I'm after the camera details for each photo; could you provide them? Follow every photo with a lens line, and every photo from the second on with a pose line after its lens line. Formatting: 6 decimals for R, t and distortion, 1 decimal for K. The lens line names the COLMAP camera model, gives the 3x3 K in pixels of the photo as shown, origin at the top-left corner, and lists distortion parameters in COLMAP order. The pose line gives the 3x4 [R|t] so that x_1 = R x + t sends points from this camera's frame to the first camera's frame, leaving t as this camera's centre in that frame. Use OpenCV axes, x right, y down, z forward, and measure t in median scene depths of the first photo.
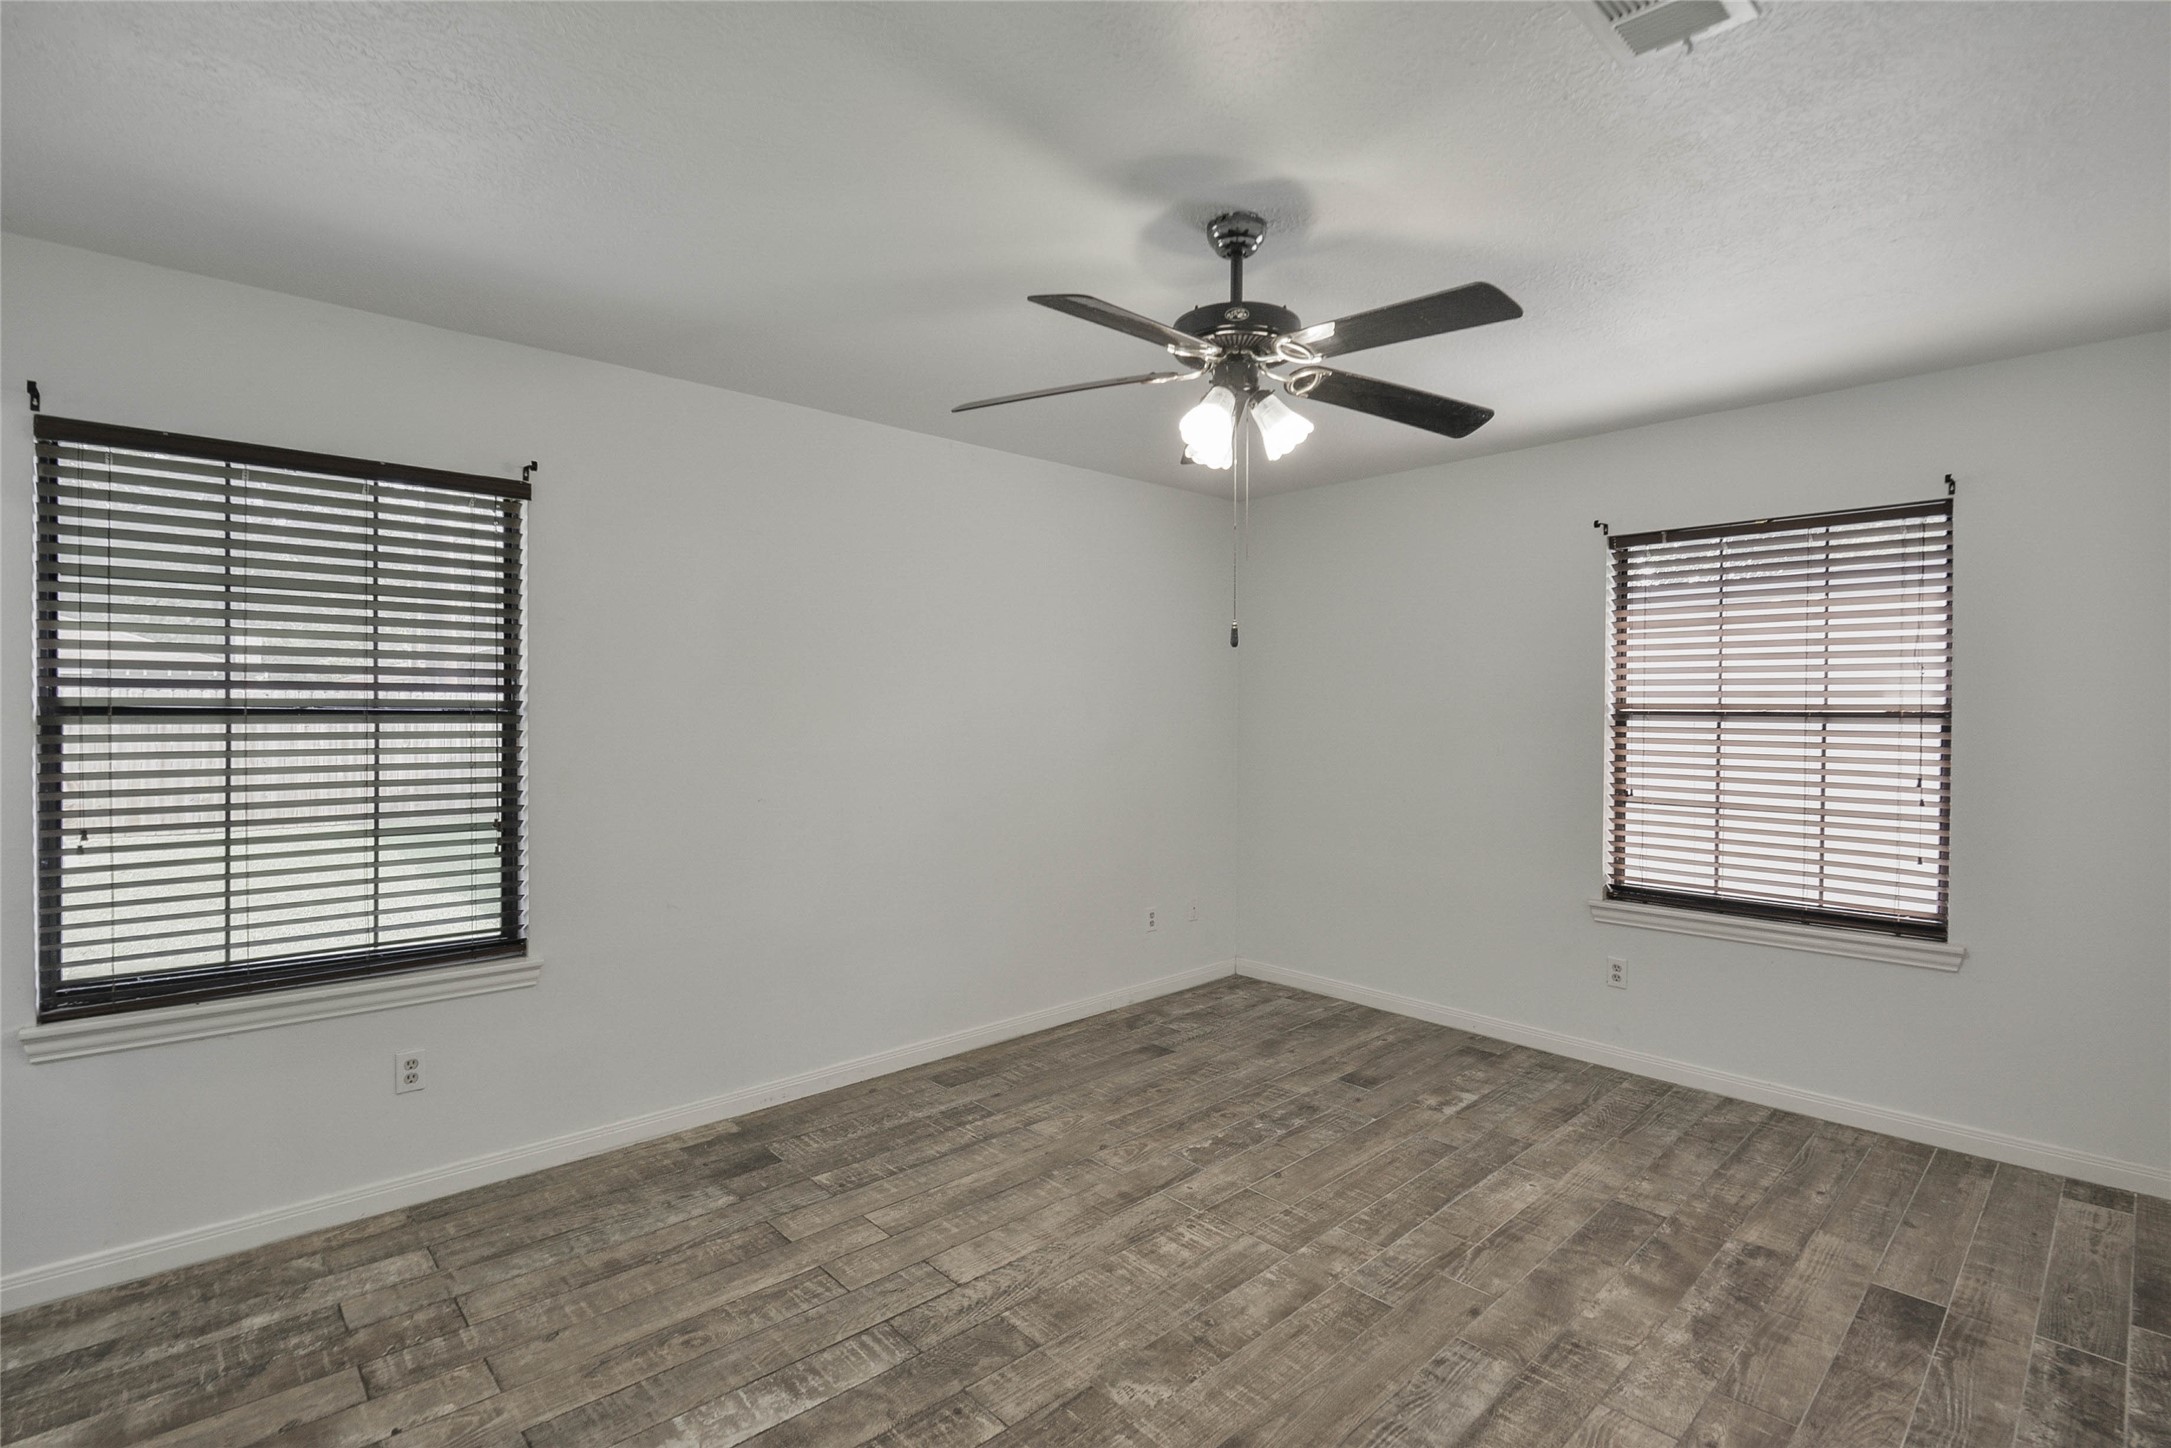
lens RADIAL K [[1005.6, 0, 1075.7], [0, 1005.6, 717.1], [0, 0, 1]] dist [0.007970, -0.001858]
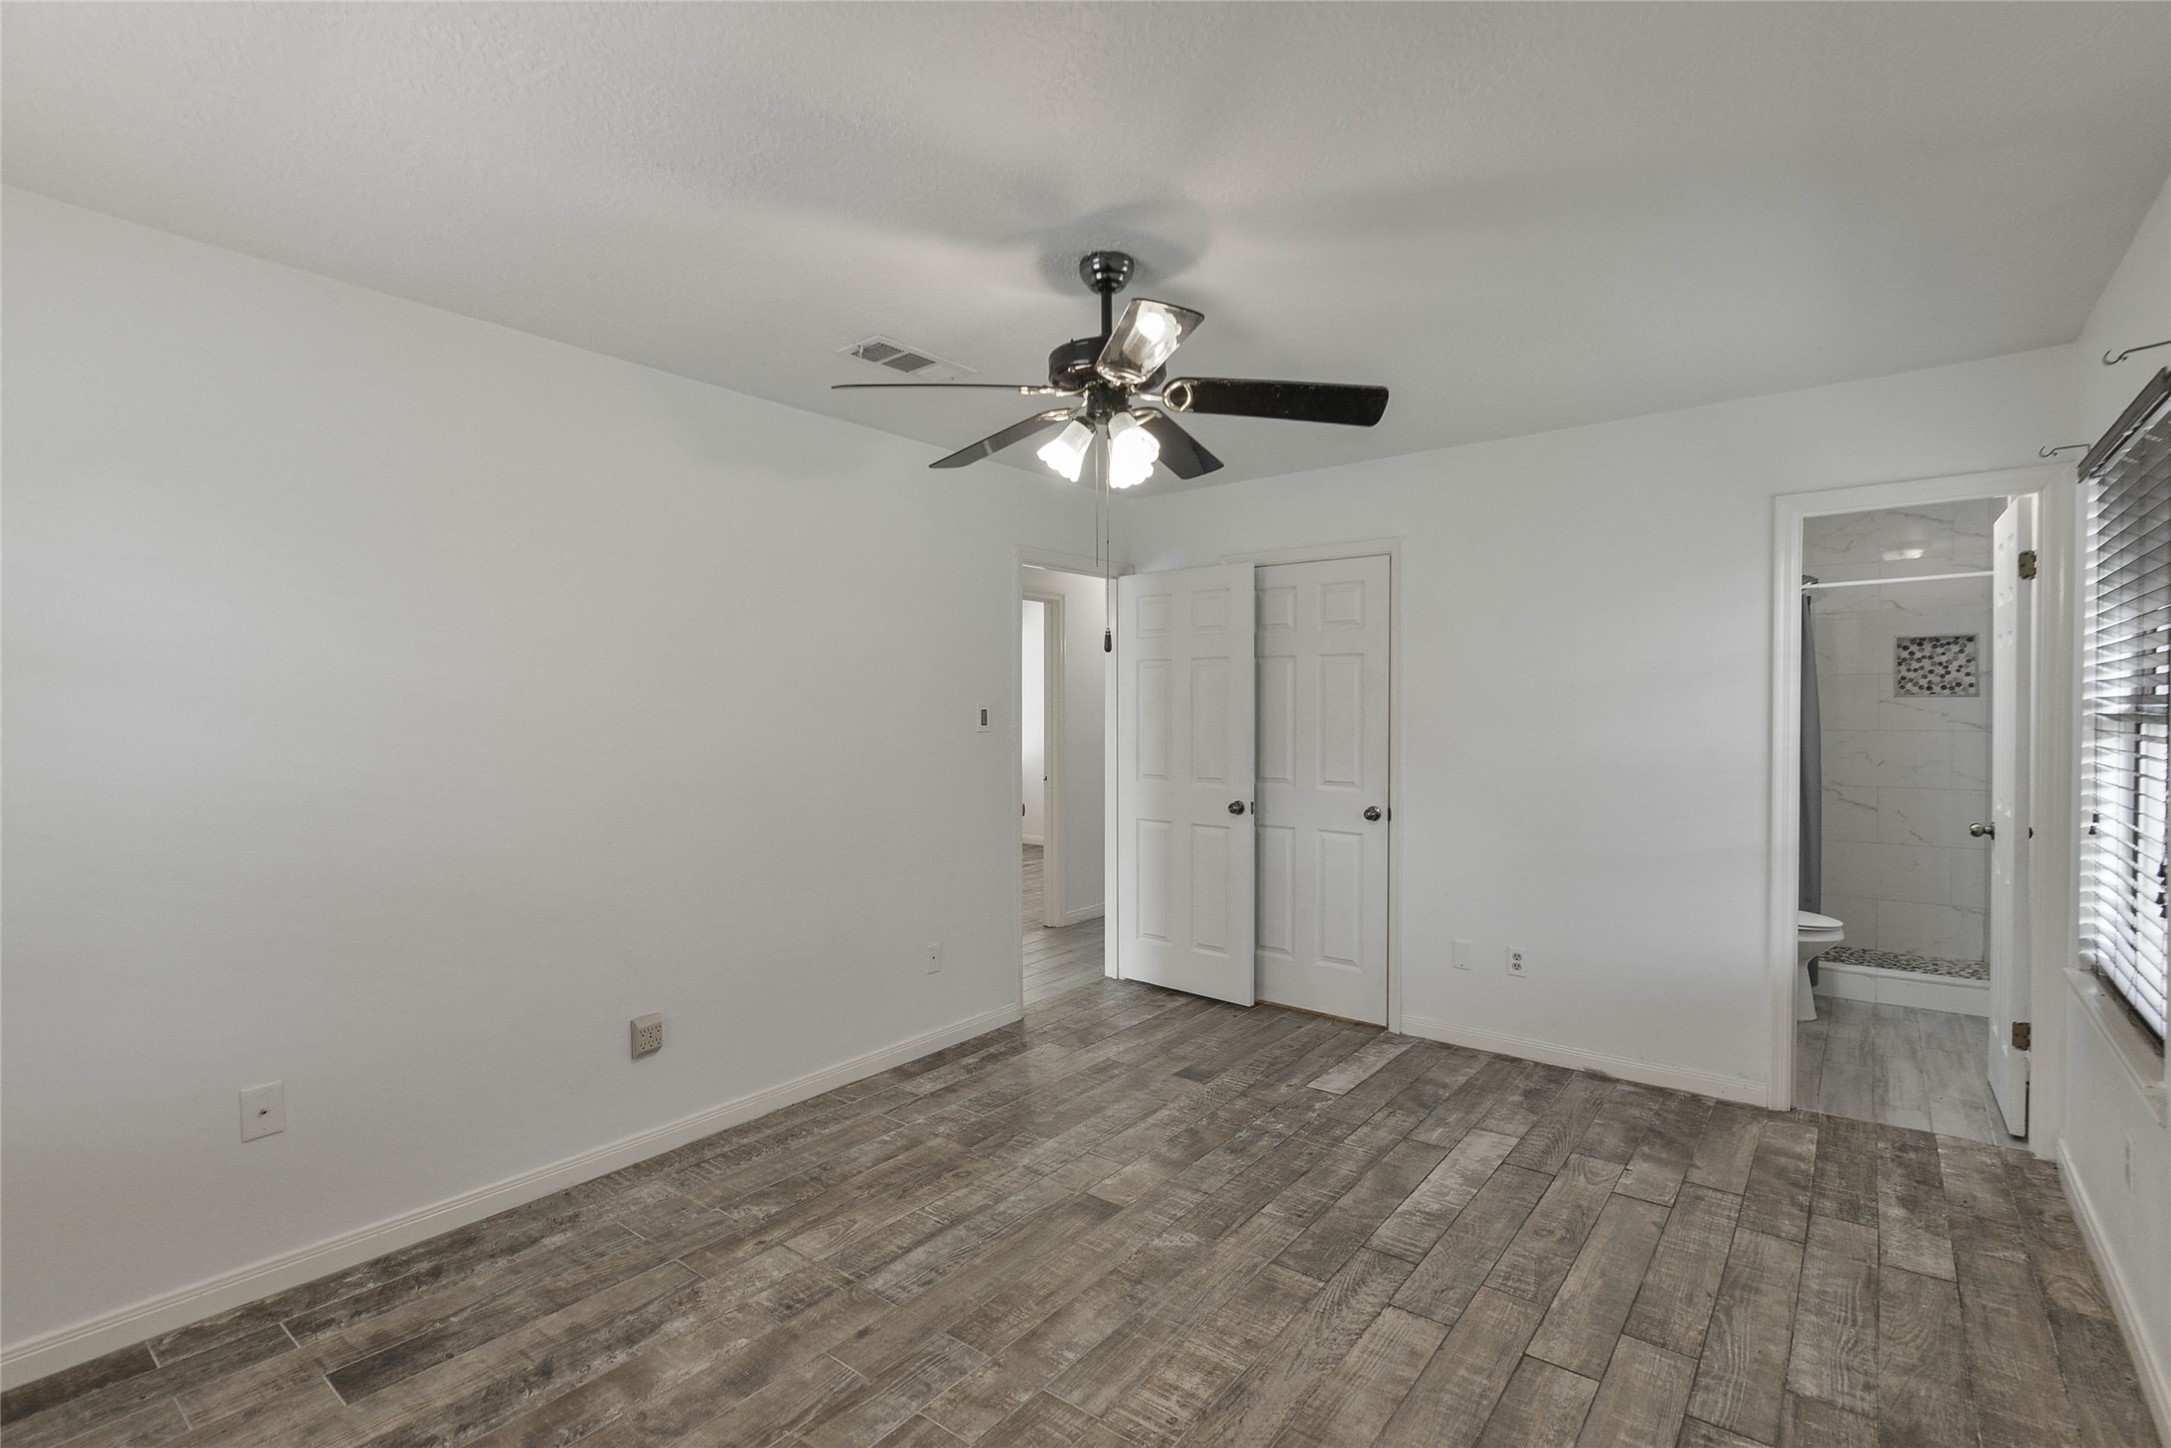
lens RADIAL K [[1005.6, 0, 1075.7], [0, 1005.6, 717.1], [0, 0, 1]] dist [0.007970, -0.001858]
pose [[-0.987571, -0.000801, -0.157171, 0.353009], [-0.003323, 0.999870, 0.015783, -0.014531], [0.157138, 0.016109, -0.987445, 2.013595]]
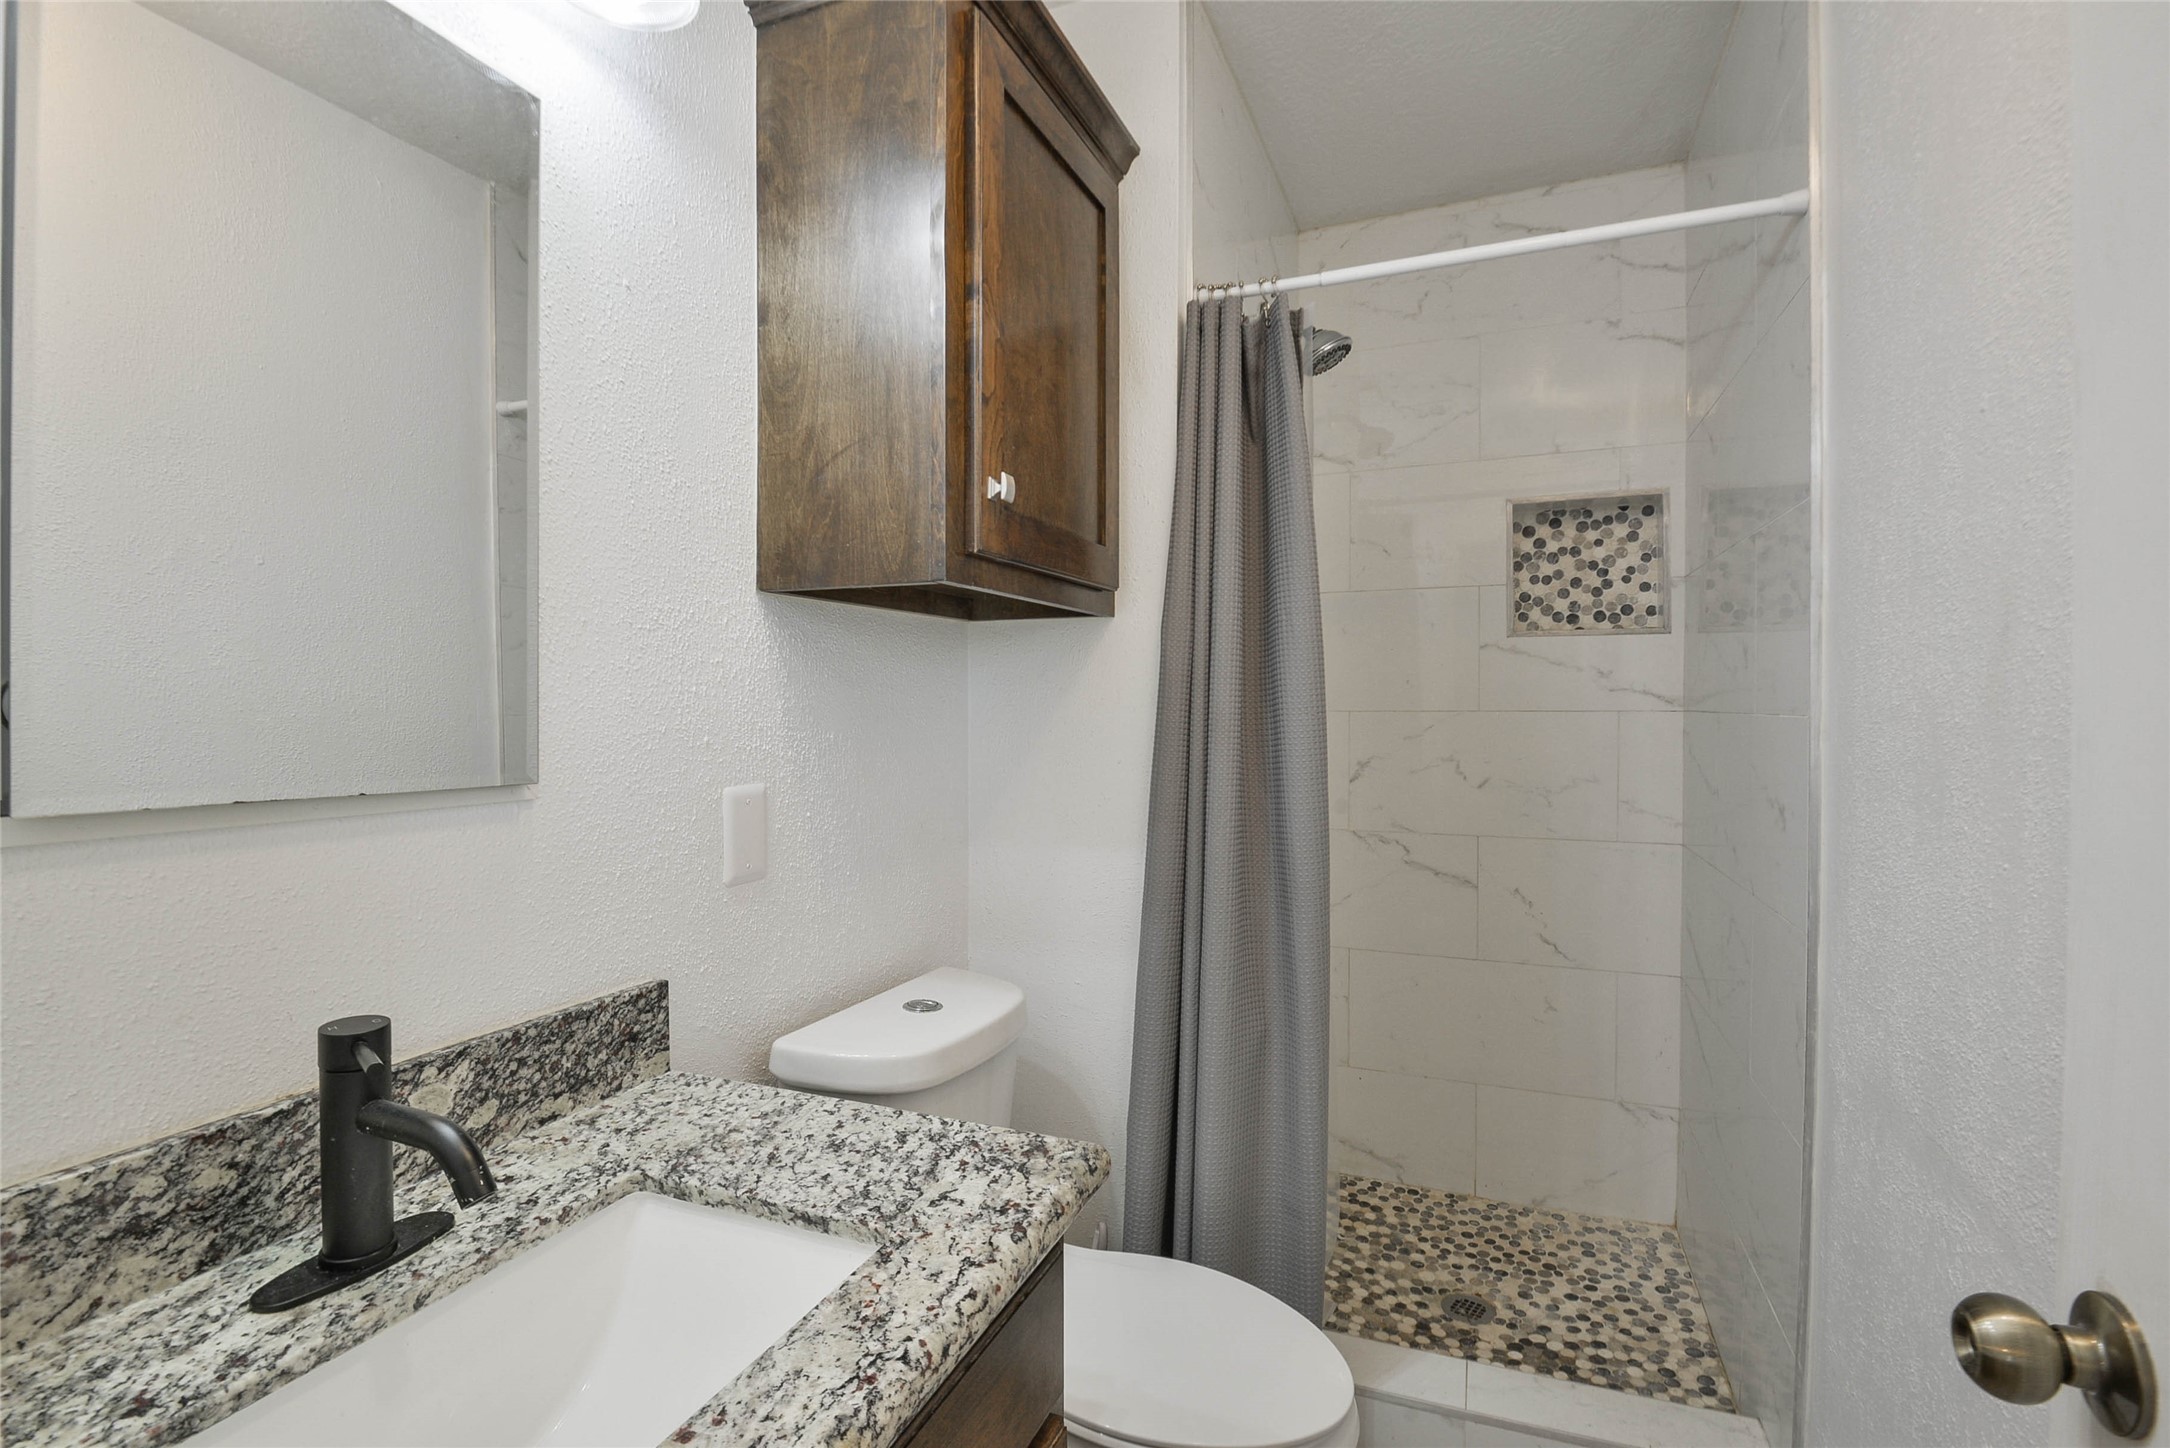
lens RADIAL K [[1005.2, 0, 1075.2], [0, 1005.2, 717.1], [0, 0, 1]] dist [0.007970, -0.001858]
pose [[-0.906121, 0.002294, -0.423012, 0.281788], [-0.004518, 0.999876, 0.015100, -0.011807], [0.422994, 0.015594, -0.905998, 1.949322]]
